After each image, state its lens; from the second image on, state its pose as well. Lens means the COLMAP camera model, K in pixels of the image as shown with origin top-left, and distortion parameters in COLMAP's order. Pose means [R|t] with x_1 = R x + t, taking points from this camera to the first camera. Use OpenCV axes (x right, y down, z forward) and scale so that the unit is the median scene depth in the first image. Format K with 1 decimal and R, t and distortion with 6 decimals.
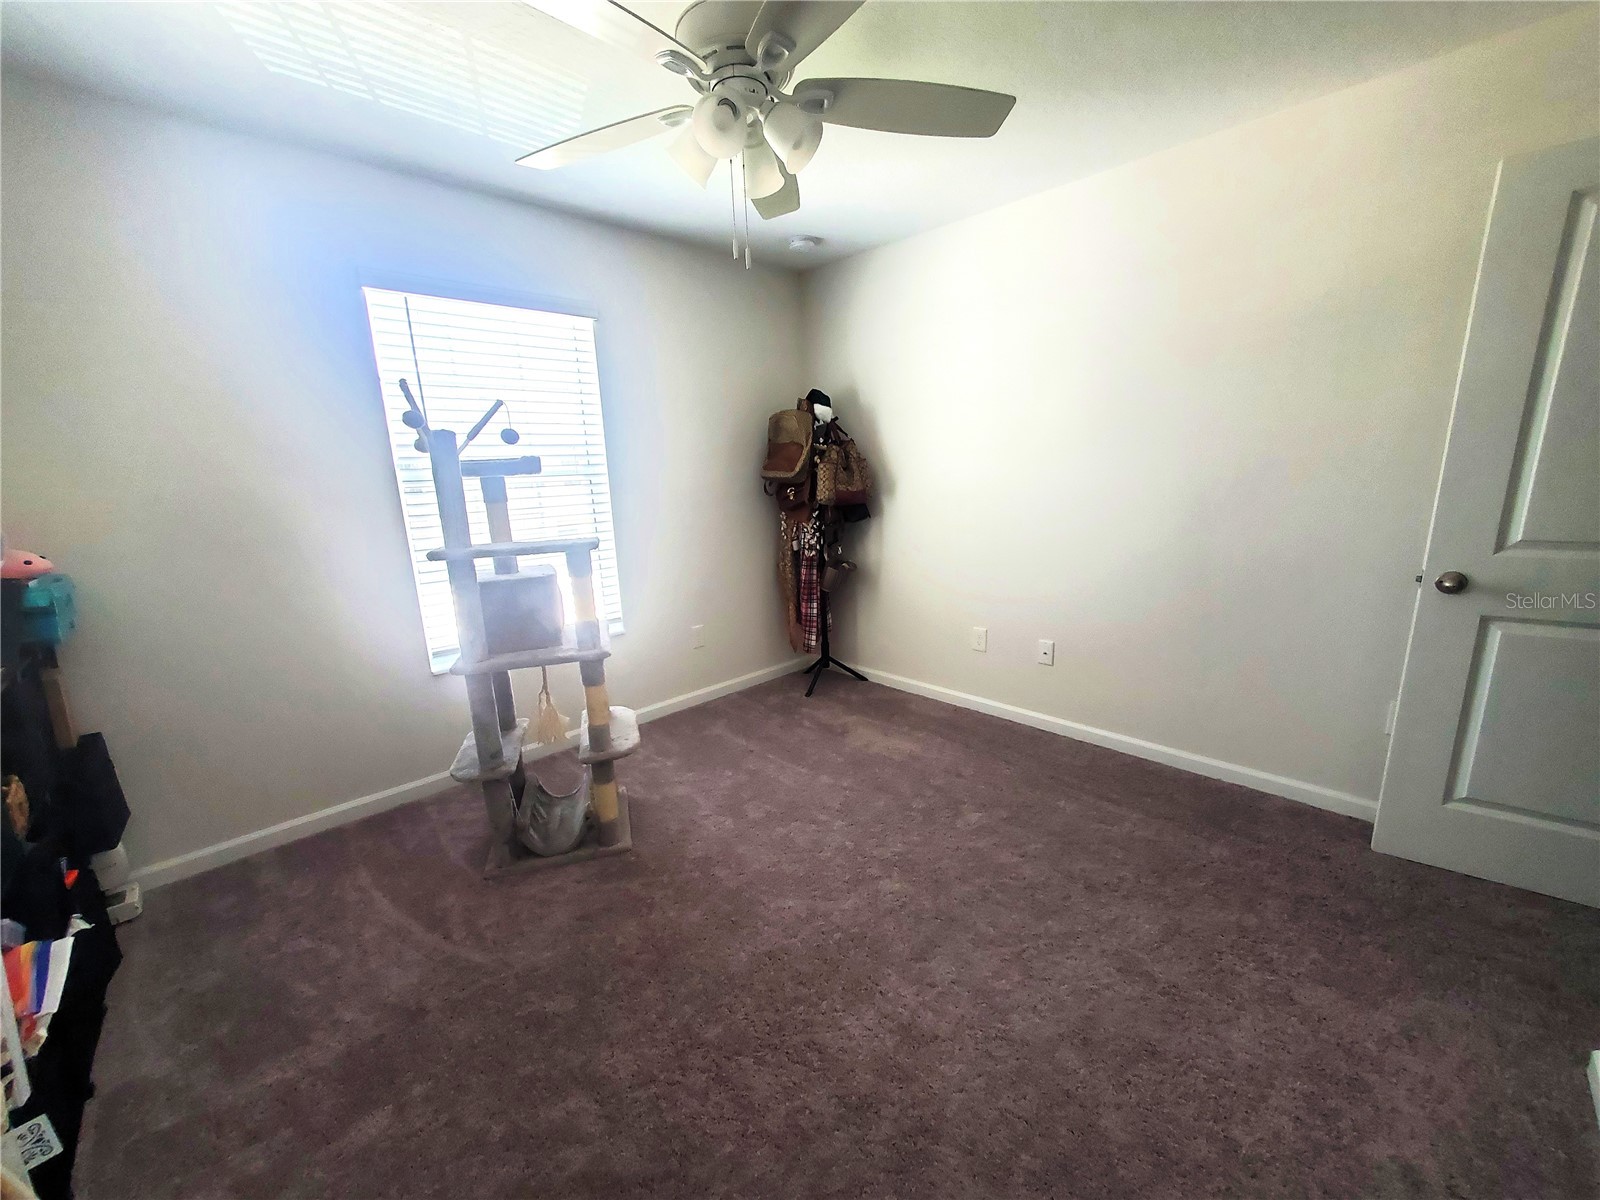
lens RADIAL K [[635.5, 0, 805.2], [0, 635.5, 608.0], [0, 0, 1]] dist [0.001267, 0.000093]
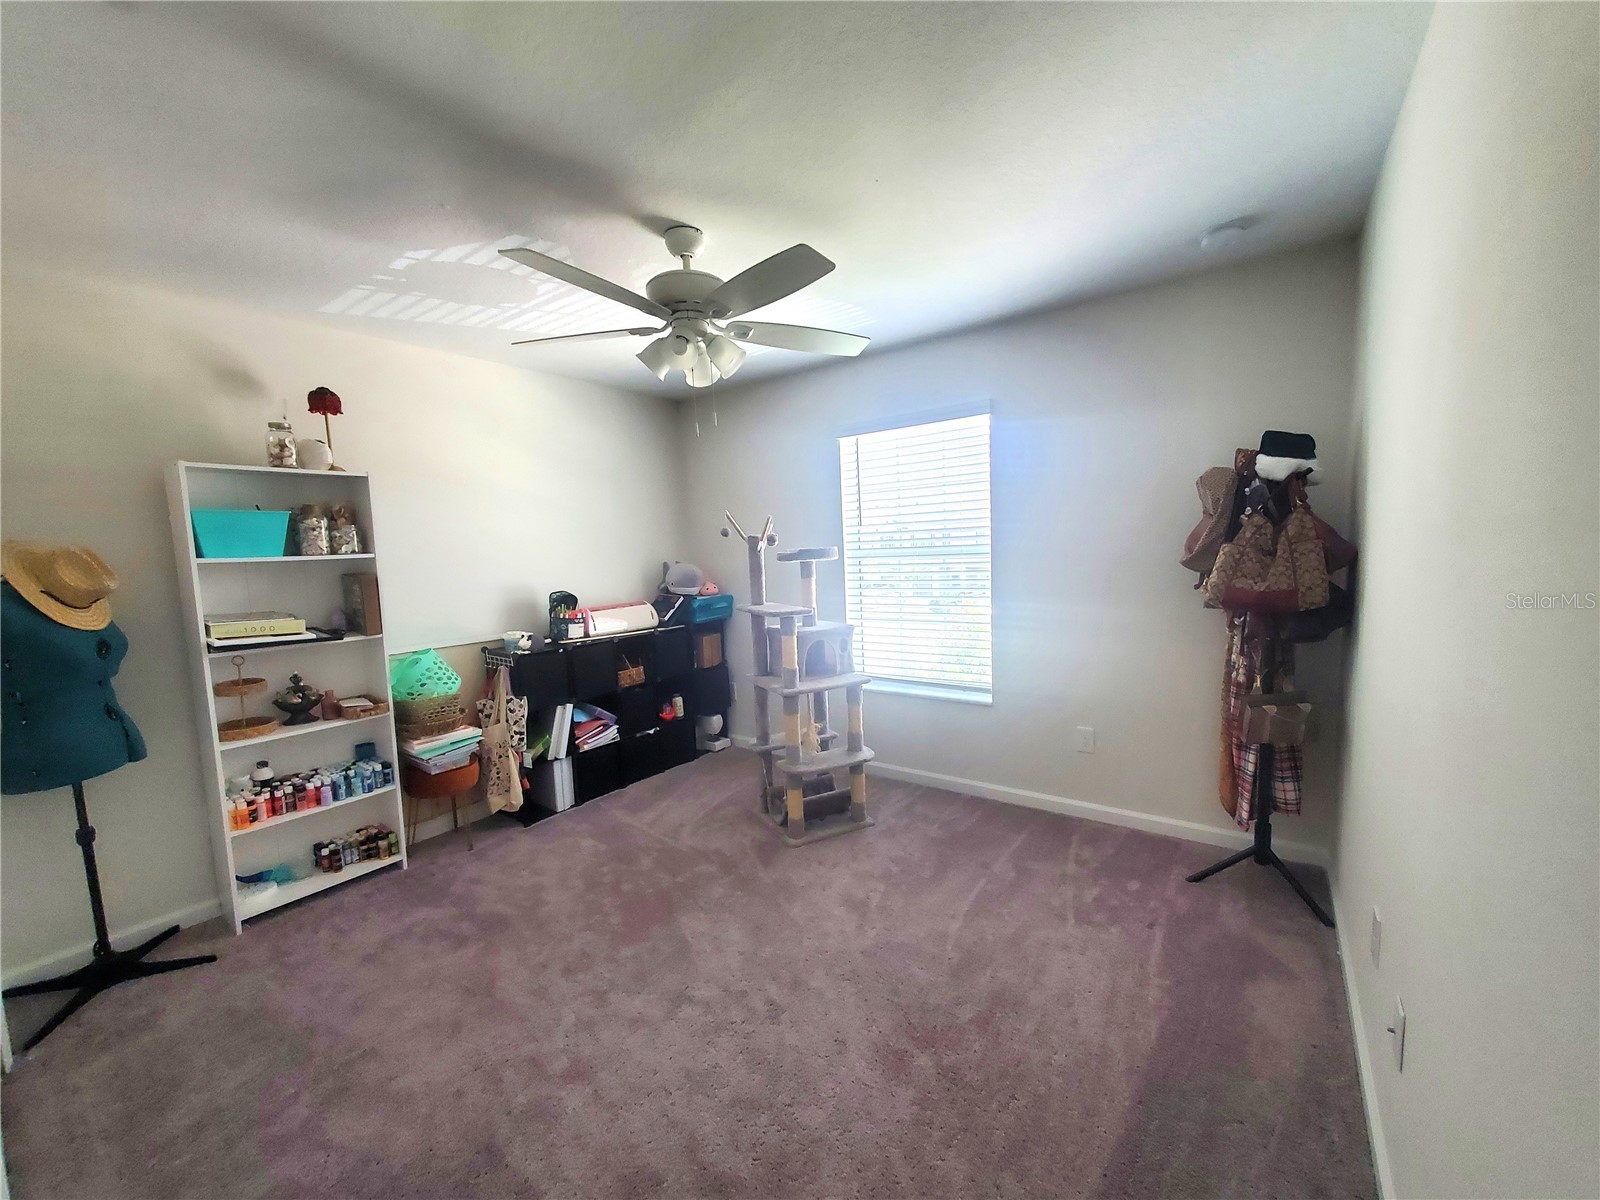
lens RADIAL K [[635.5, 0, 805.2], [0, 635.5, 608.0], [0, 0, 1]] dist [0.001267, 0.000093]
pose [[0.170922, 0.116551, -0.978367, 0.671467], [-0.192977, 0.977707, 0.082759, -0.145440], [0.966202, 0.174657, 0.189604, 0.503425]]
